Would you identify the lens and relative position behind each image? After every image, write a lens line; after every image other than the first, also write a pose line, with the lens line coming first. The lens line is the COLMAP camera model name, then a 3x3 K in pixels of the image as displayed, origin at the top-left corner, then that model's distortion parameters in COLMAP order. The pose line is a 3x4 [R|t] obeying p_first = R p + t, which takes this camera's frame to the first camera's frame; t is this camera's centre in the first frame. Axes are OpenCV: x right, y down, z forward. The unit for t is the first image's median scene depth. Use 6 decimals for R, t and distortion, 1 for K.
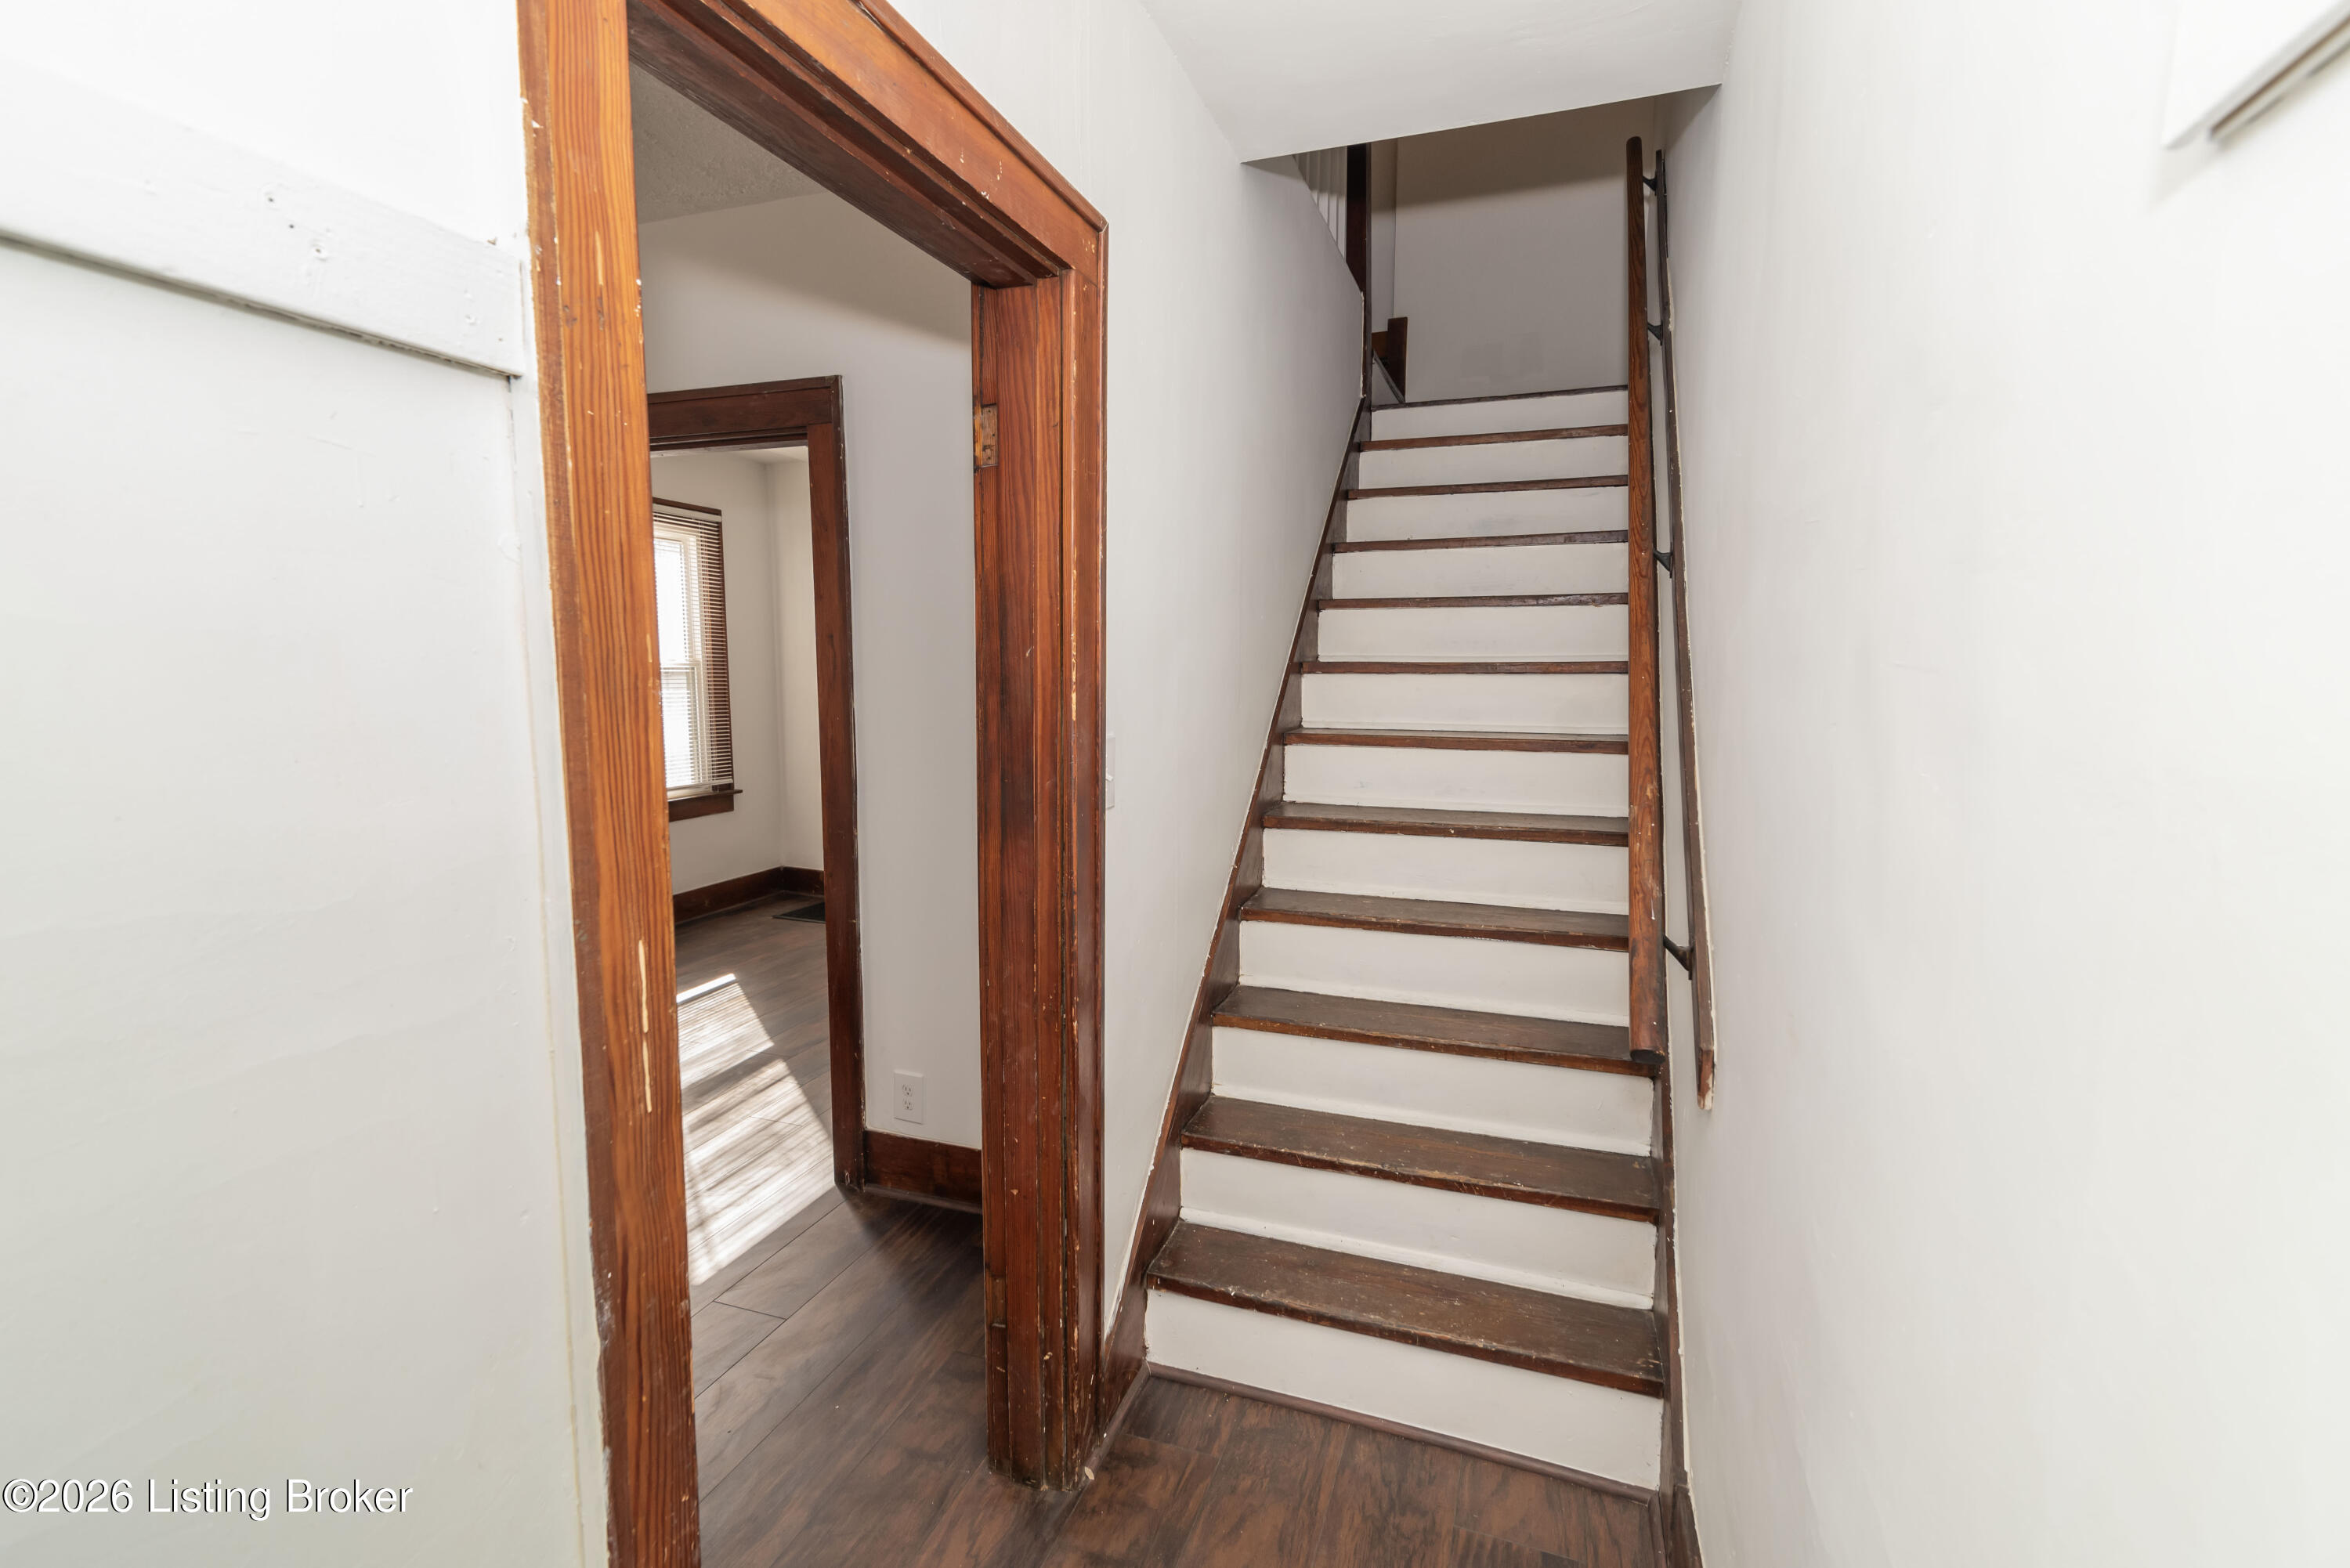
lens RADIAL K [[1057.9, 0, 1149.1], [0, 1057.9, 789.4], [0, 0, 1]] dist [0.012806, -0.000230]
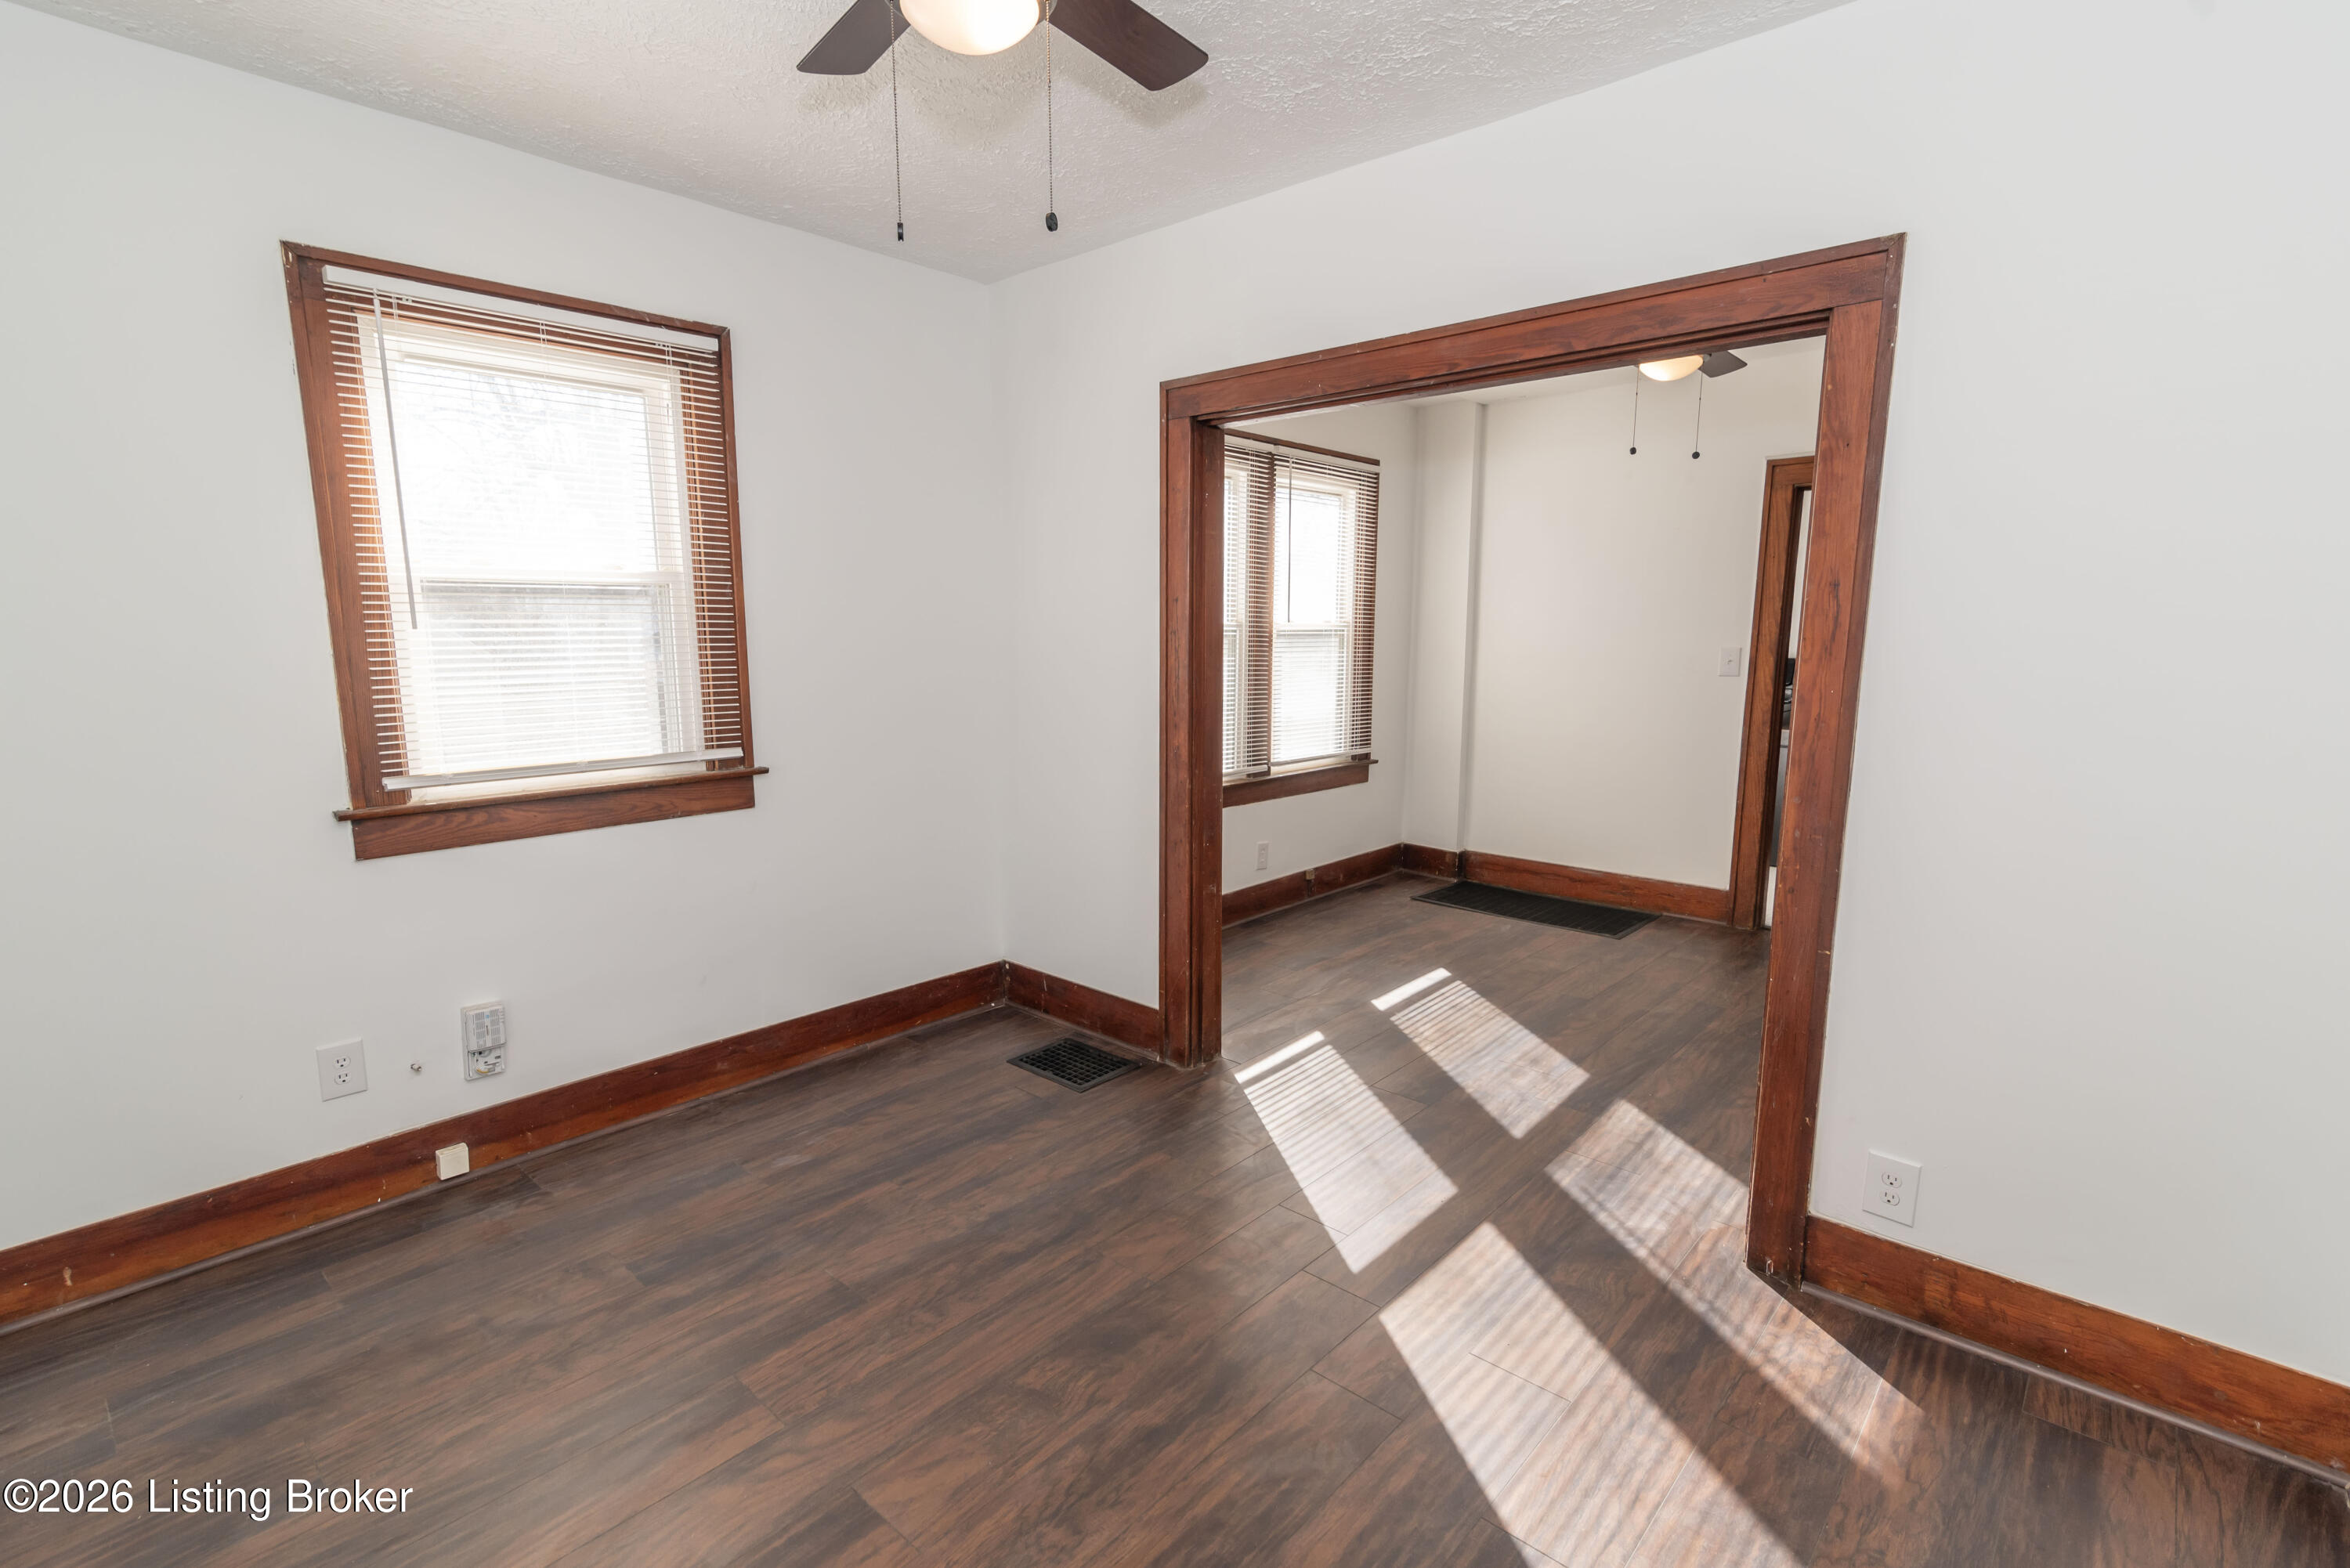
lens RADIAL K [[1070.2, 0, 1163.9], [0, 1070.2, 786.9], [0, 0, 1]] dist [0.016256, -0.000817]
pose [[0.933141, 0.051179, -0.355849, -0.233798], [-0.040607, 0.998485, 0.037119, -0.003685], [0.357210, -0.020188, 0.933806, 0.045609]]
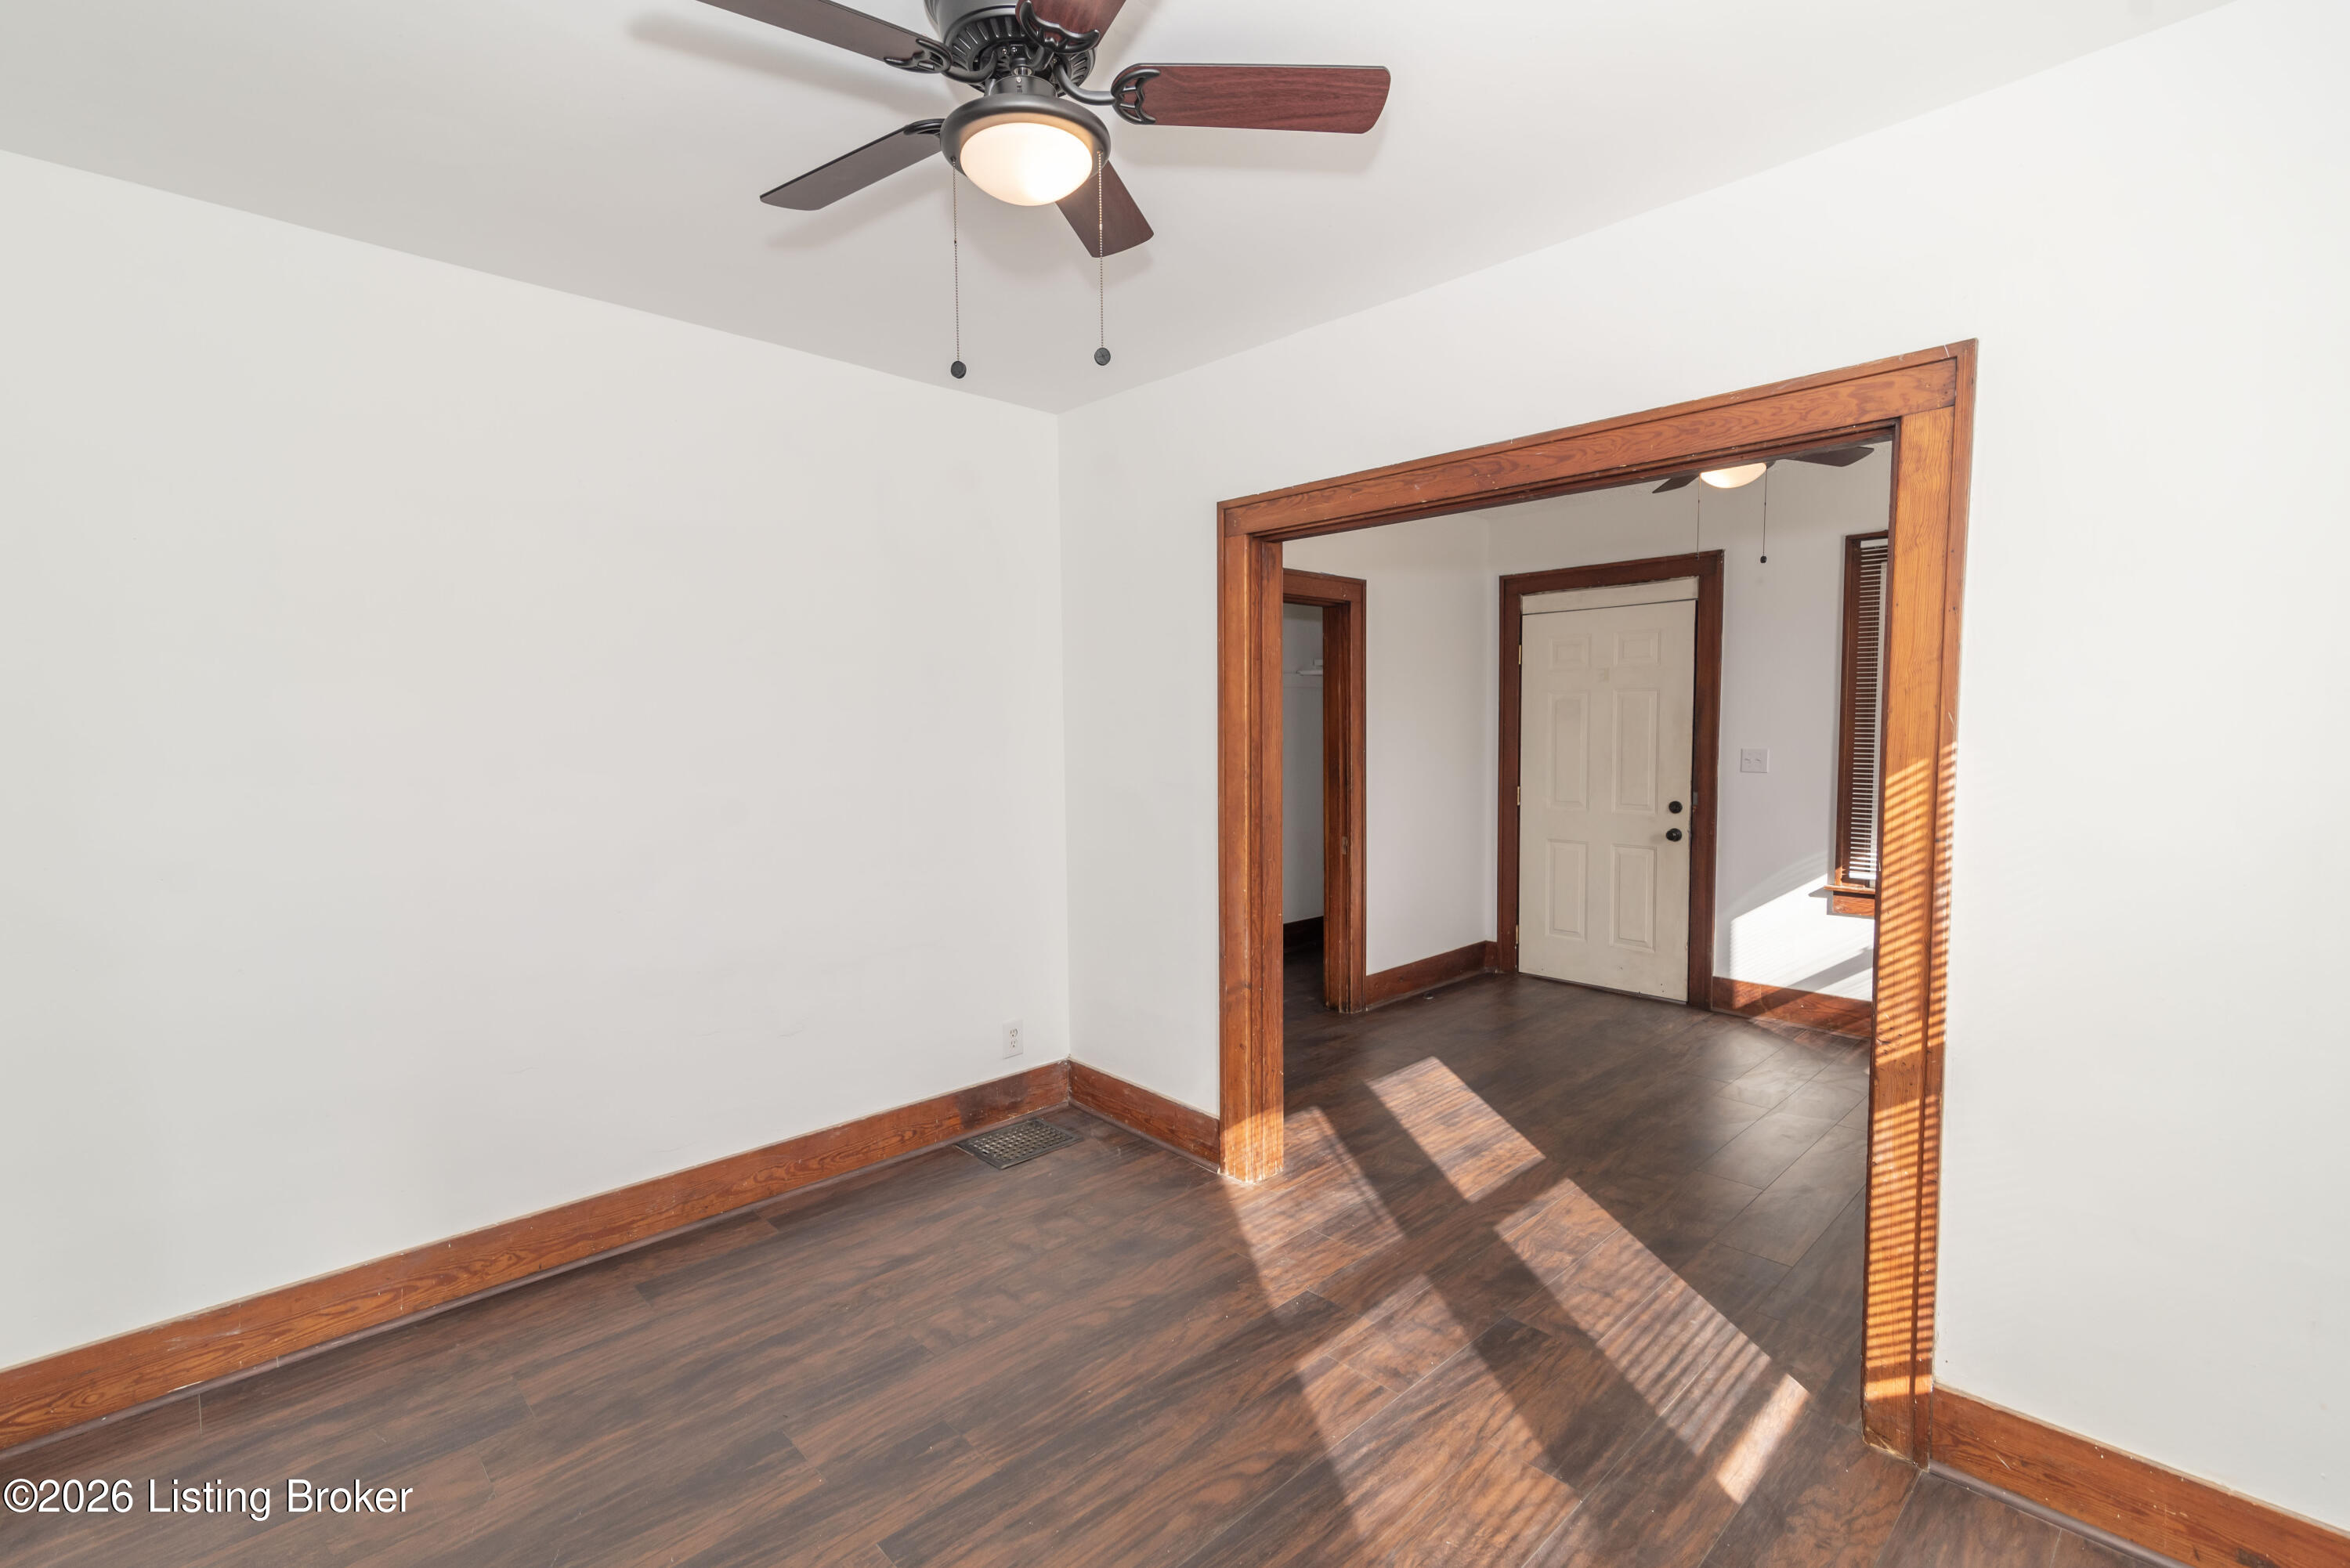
lens RADIAL K [[1070.2, 0, 1163.9], [0, 1070.2, 786.9], [0, 0, 1]] dist [0.016256, -0.000817]
pose [[-0.910494, -0.019129, 0.413080, -0.349602], [0.056883, 0.983640, 0.170930, -0.137152], [-0.409592, 0.179128, -0.894510, 1.084053]]
